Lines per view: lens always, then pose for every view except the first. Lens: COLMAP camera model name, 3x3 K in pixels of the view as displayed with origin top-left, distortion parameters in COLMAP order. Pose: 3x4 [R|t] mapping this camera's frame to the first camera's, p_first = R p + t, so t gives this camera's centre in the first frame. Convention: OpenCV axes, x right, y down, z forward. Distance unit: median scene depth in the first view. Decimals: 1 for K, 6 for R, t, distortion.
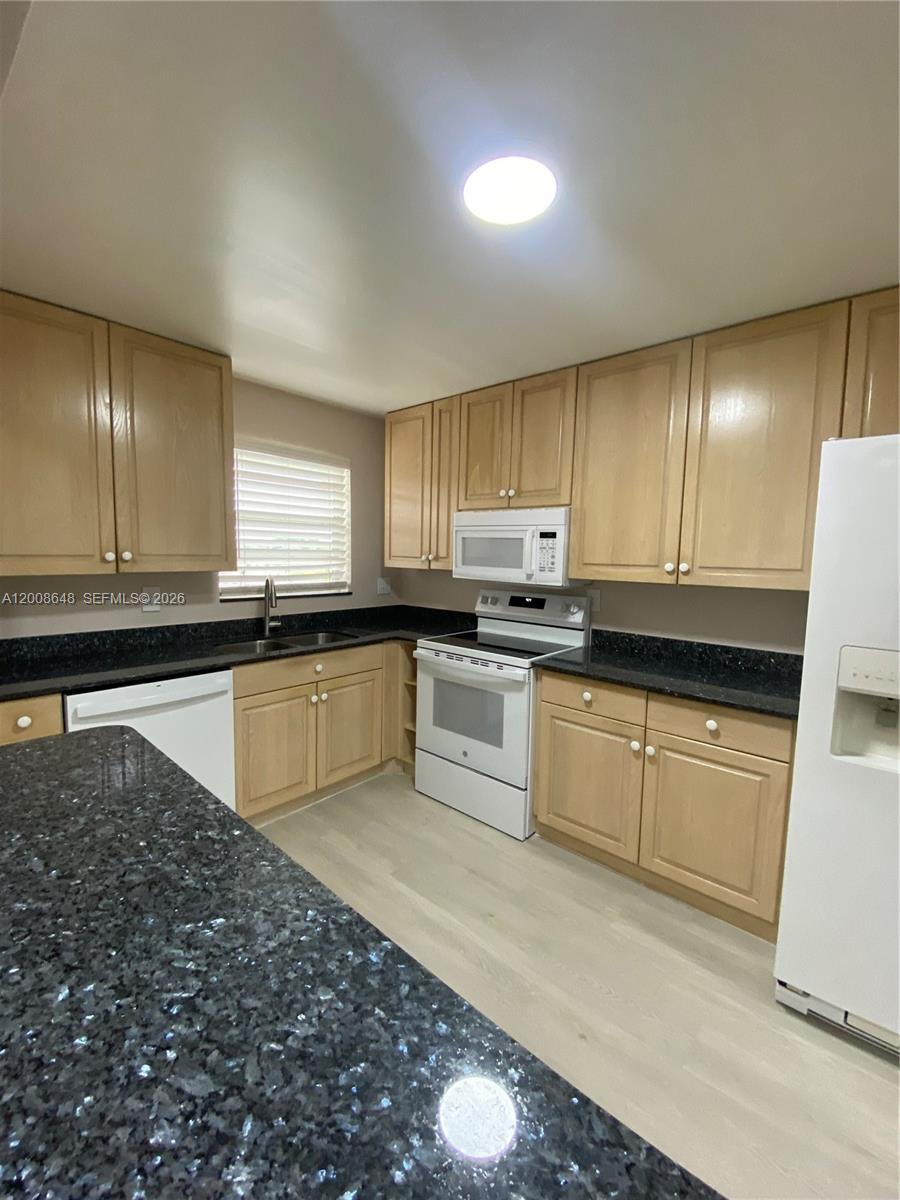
lens RADIAL K [[480.1, 0, 449.3], [0, 480.1, 597.2], [0, 0, 1]] dist [0.027579, -0.030288]
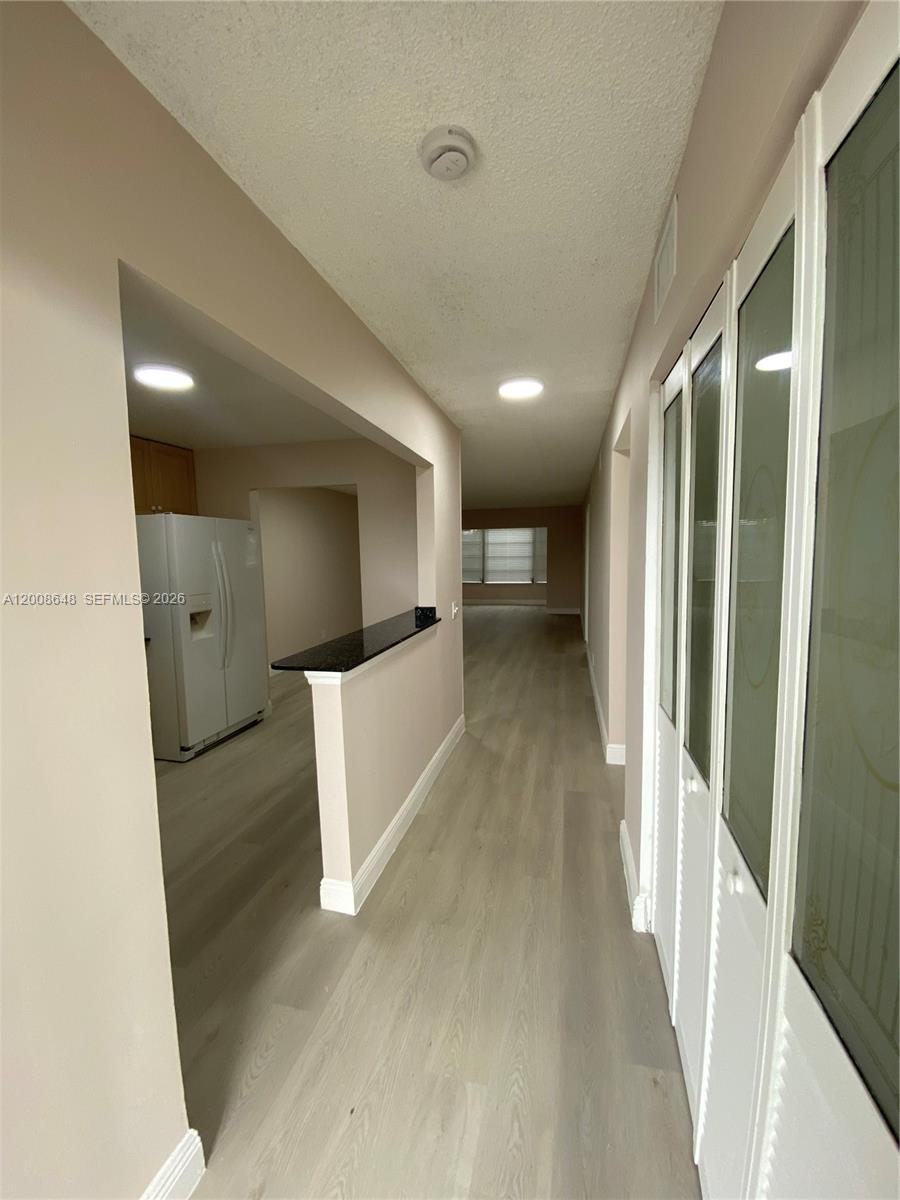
lens RADIAL K [[487.8, 0, 451.1], [0, 487.8, 598.8], [0, 0, 1]] dist [0.041503, -0.033696]
pose [[-0.470440, -0.099073, 0.876853, -1.114421], [0.089543, 0.983189, 0.159128, -0.091871], [-0.877877, 0.153376, -0.453660, 0.508108]]
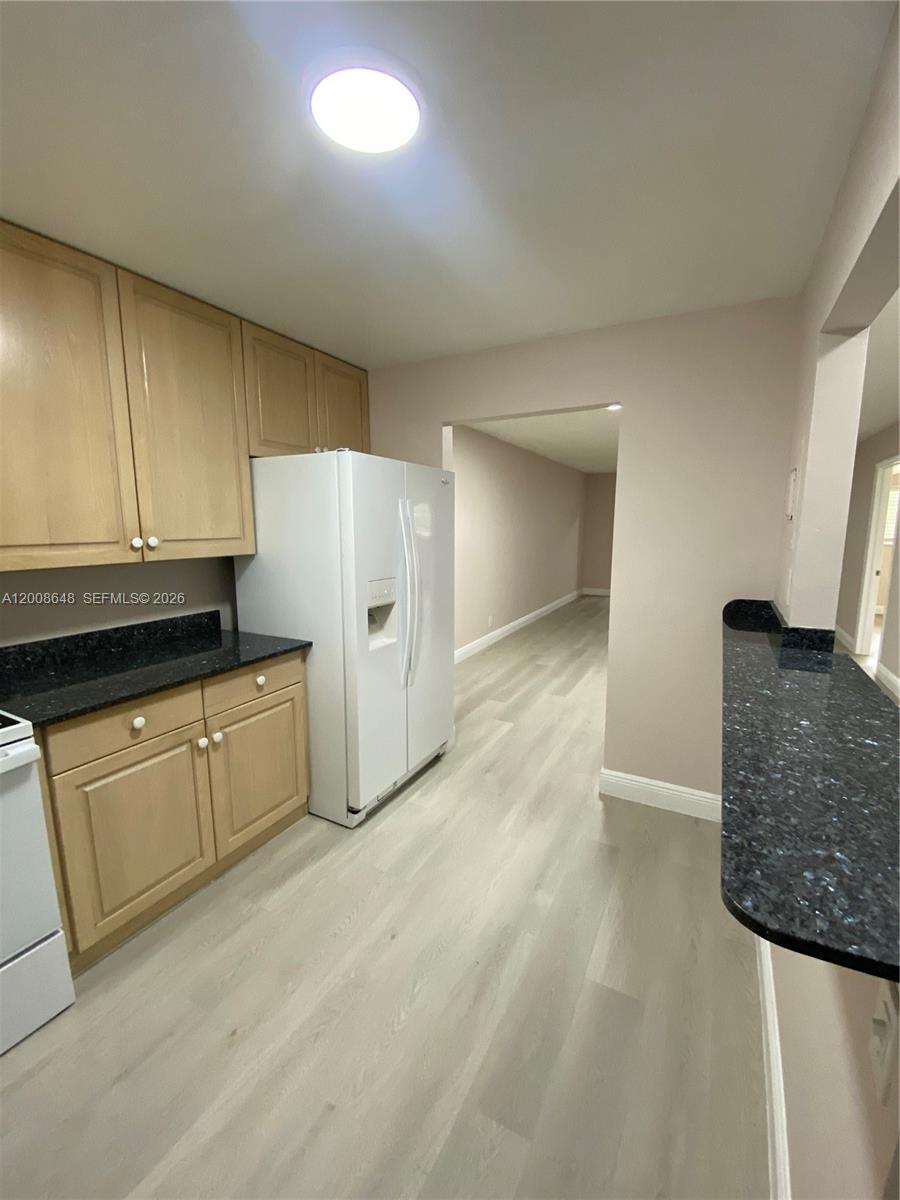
lens RADIAL K [[487.9, 0, 452.0], [0, 487.9, 596.9], [0, 0, 1]] dist [0.000382, -0.008905]
pose [[-0.241141, -0.162319, 0.956820, -0.439996], [0.086638, 0.978377, 0.187810, -0.070340], [-0.966615, 0.128185, -0.221864, 0.575450]]
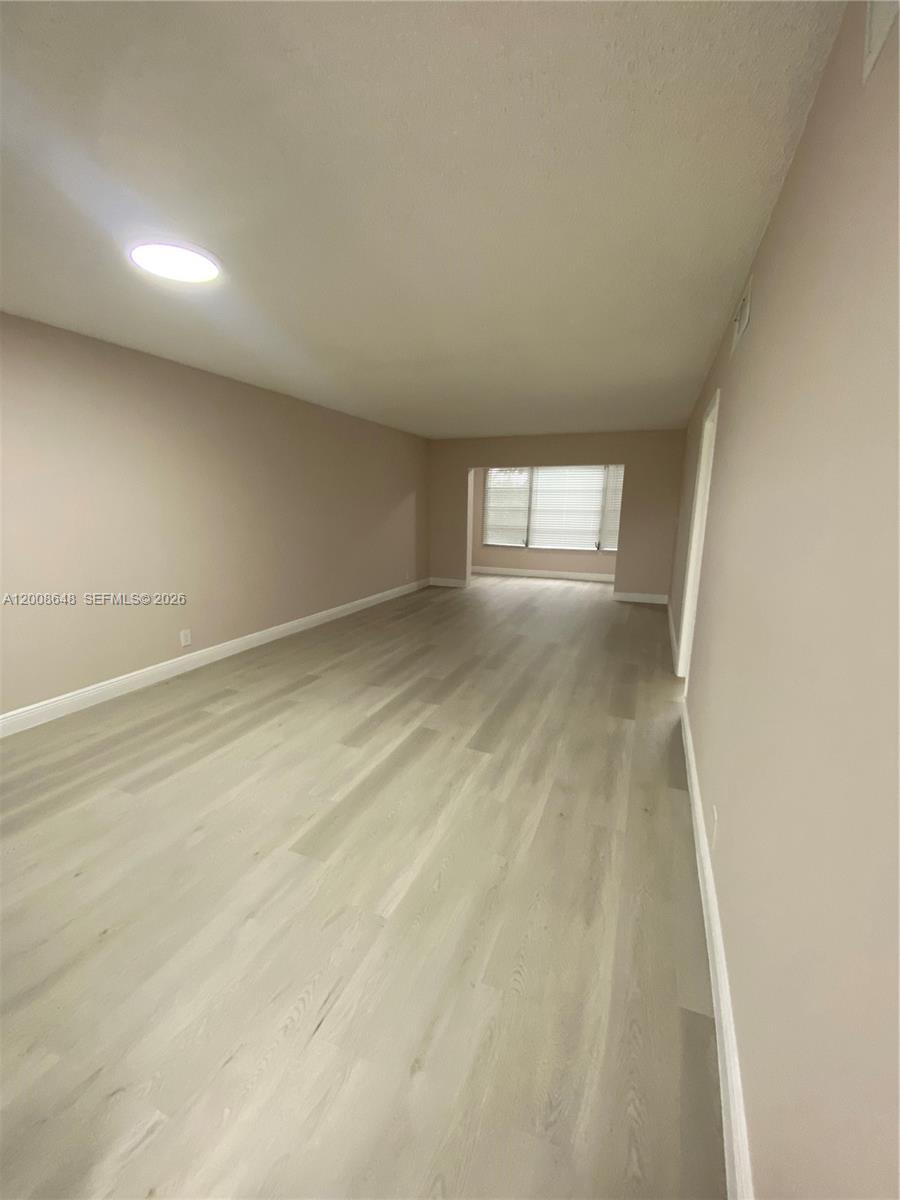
lens RADIAL K [[480.1, 0, 449.3], [0, 480.1, 597.2], [0, 0, 1]] dist [0.027579, -0.030288]
pose [[-0.322112, -0.201310, 0.925050, 0.009689], [0.075796, 0.968509, 0.237161, 0.057535], [-0.943662, 0.146507, -0.296710, -0.464842]]
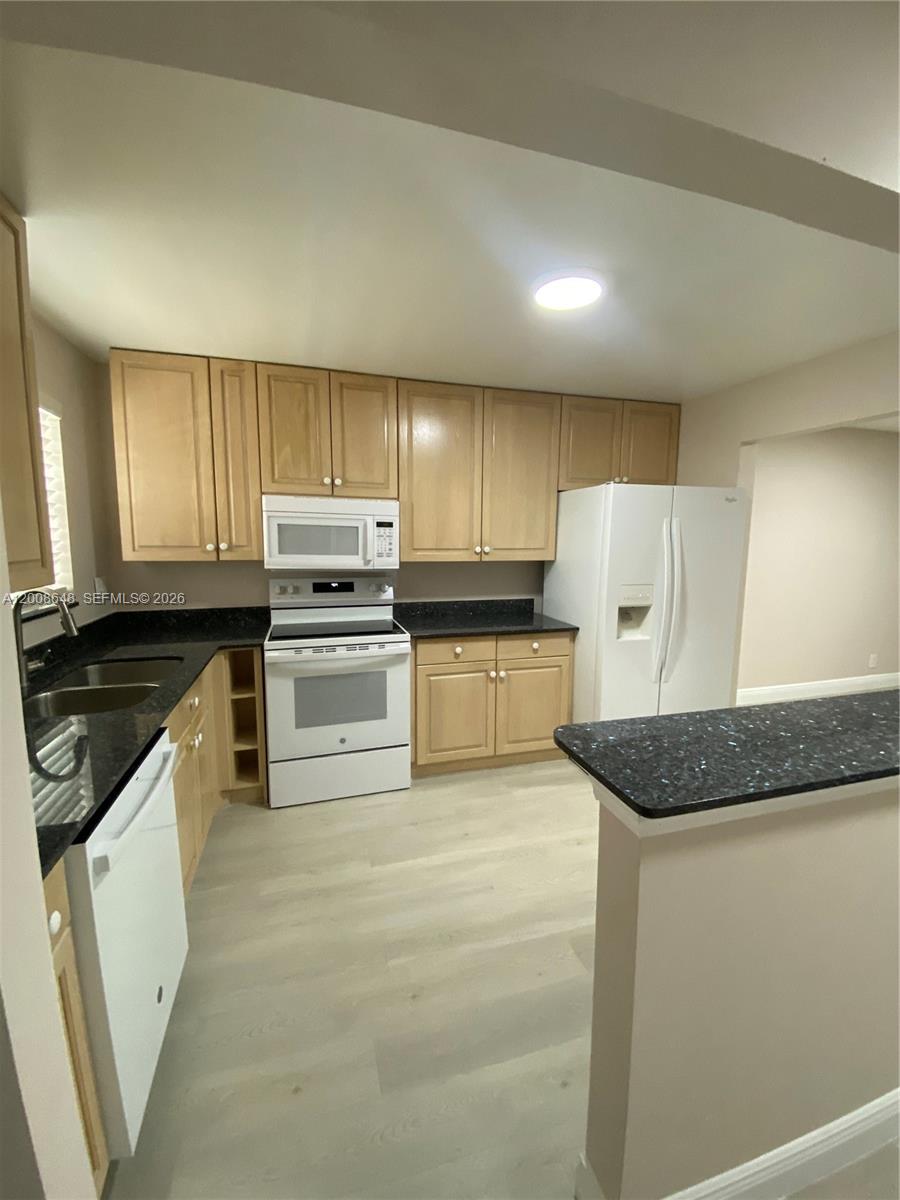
lens RADIAL K [[487.8, 0, 451.1], [0, 487.8, 598.8], [0, 0, 1]] dist [0.041503, -0.033696]
pose [[0.524453, -0.125664, 0.842115, -0.704547], [0.080579, 0.991935, 0.097838, -0.055760], [-0.847618, 0.016546, 0.530349, 0.262846]]
